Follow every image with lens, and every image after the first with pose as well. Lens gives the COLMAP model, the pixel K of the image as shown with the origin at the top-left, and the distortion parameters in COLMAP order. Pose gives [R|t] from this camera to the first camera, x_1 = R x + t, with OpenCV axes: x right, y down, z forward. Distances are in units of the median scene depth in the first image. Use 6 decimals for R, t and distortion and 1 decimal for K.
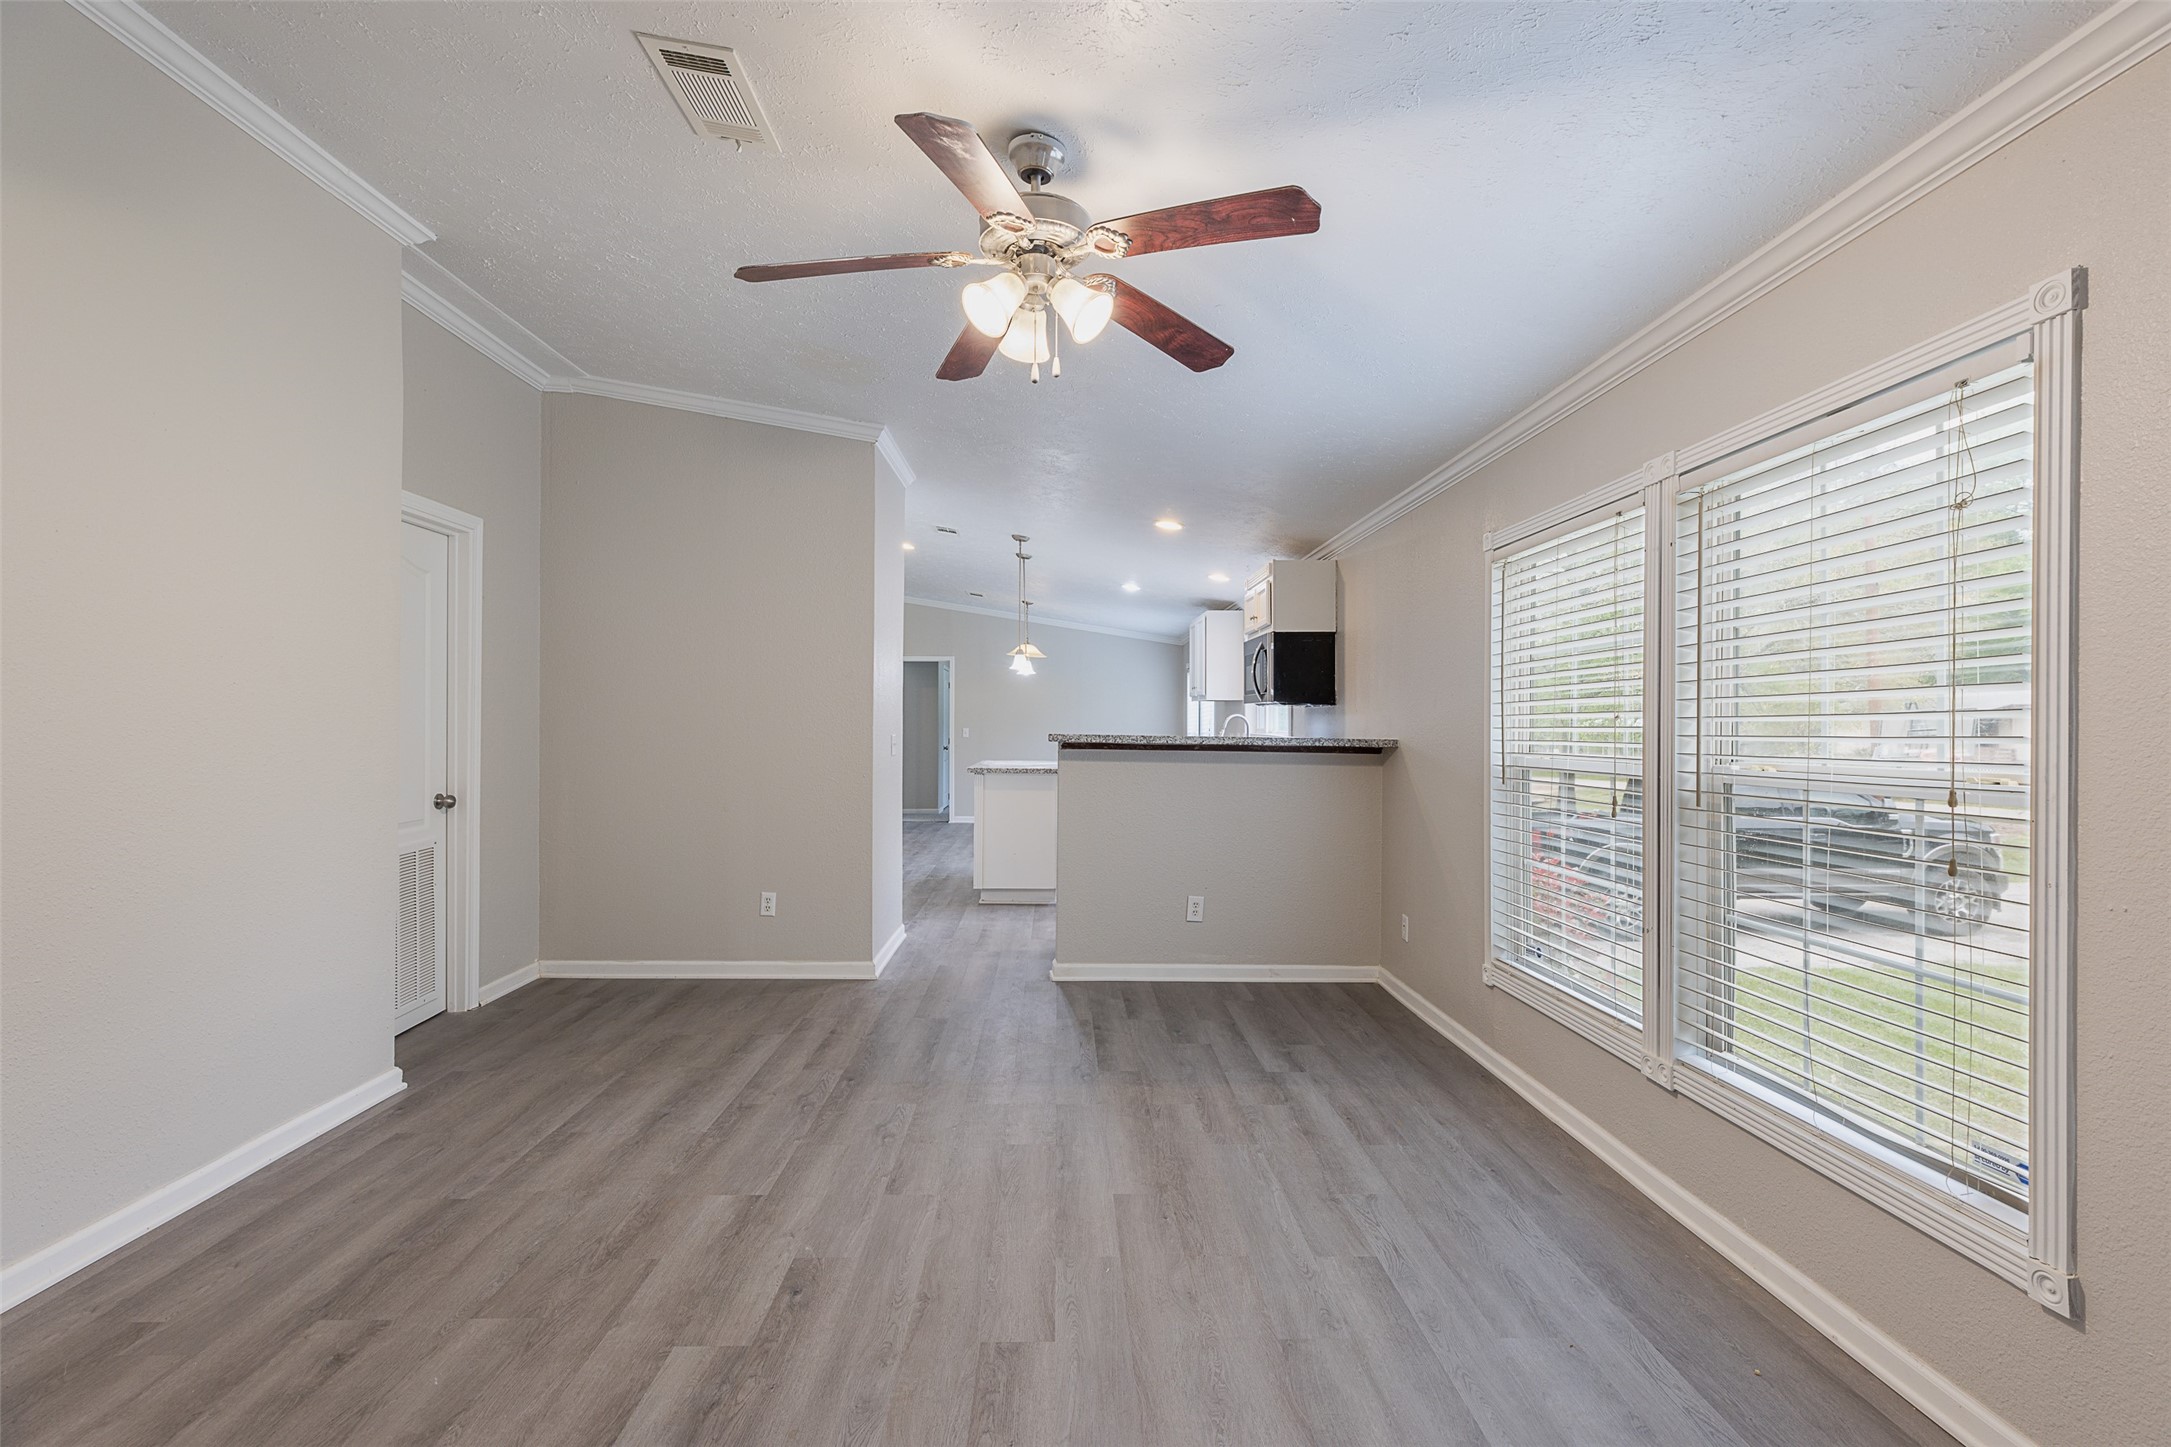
lens RADIAL K [[970.7, 0, 1085.5], [0, 970.7, 723.5], [0, 0, 1]] dist [0.001784, 0.000162]
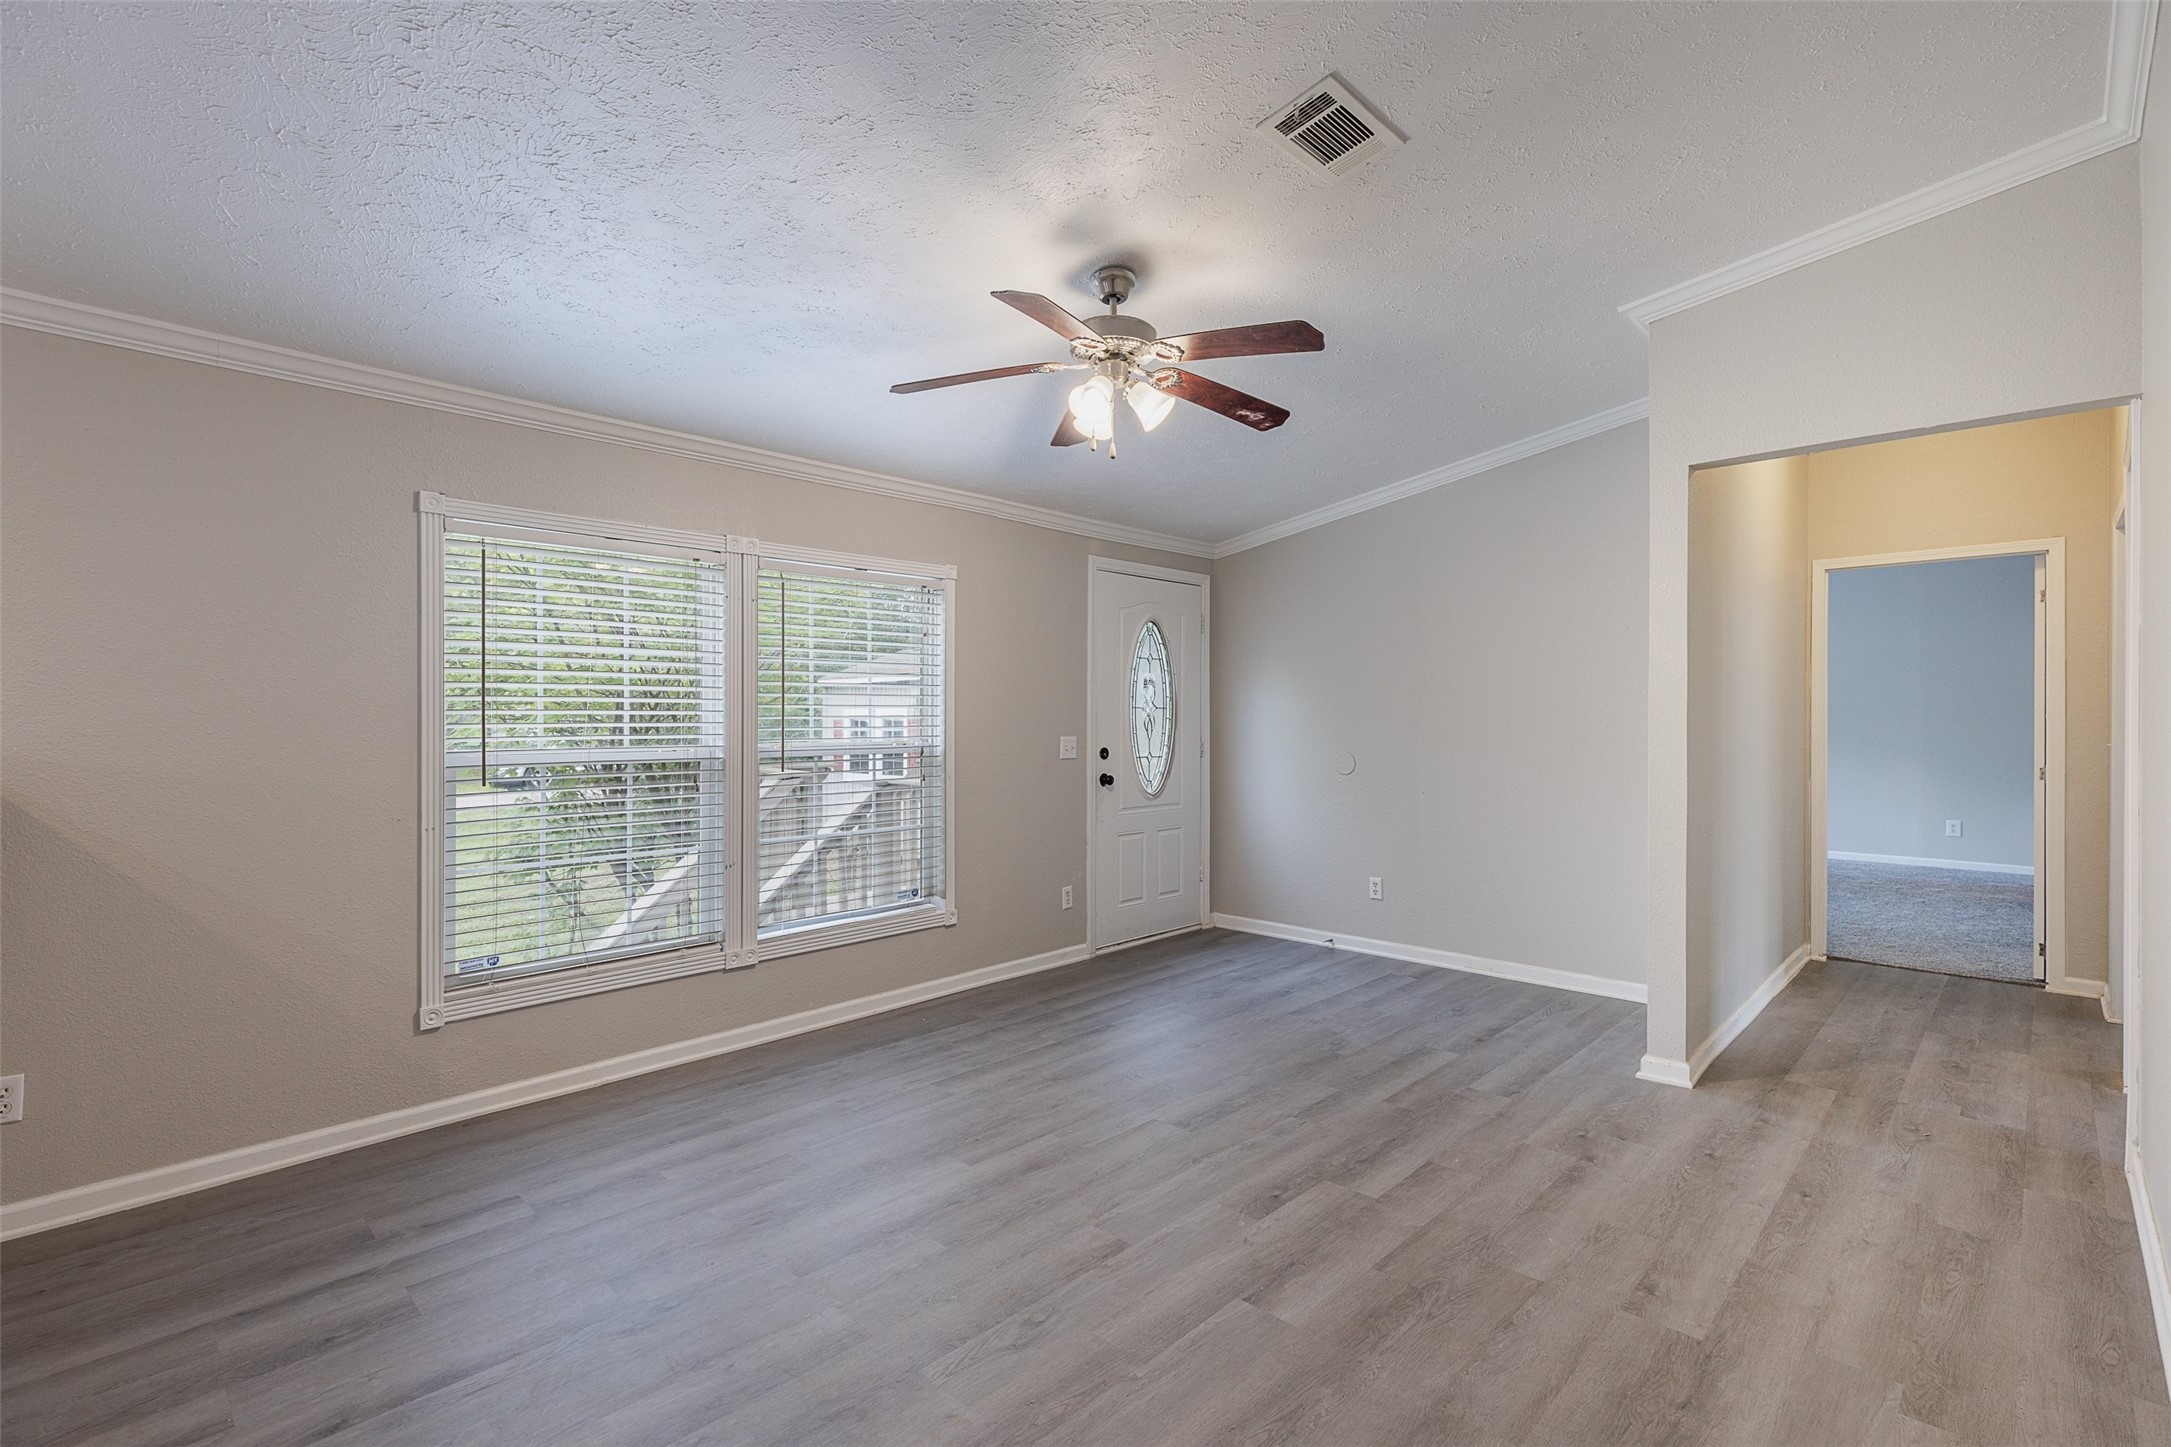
lens RADIAL K [[970.7, 0, 1085.5], [0, 970.7, 723.5], [0, 0, 1]] dist [0.001784, 0.000162]
pose [[-0.691762, -0.007457, 0.722087, -0.957078], [-0.006253, 0.999971, 0.004337, -0.005701], [-0.722099, -0.001515, -0.691789, 1.917391]]
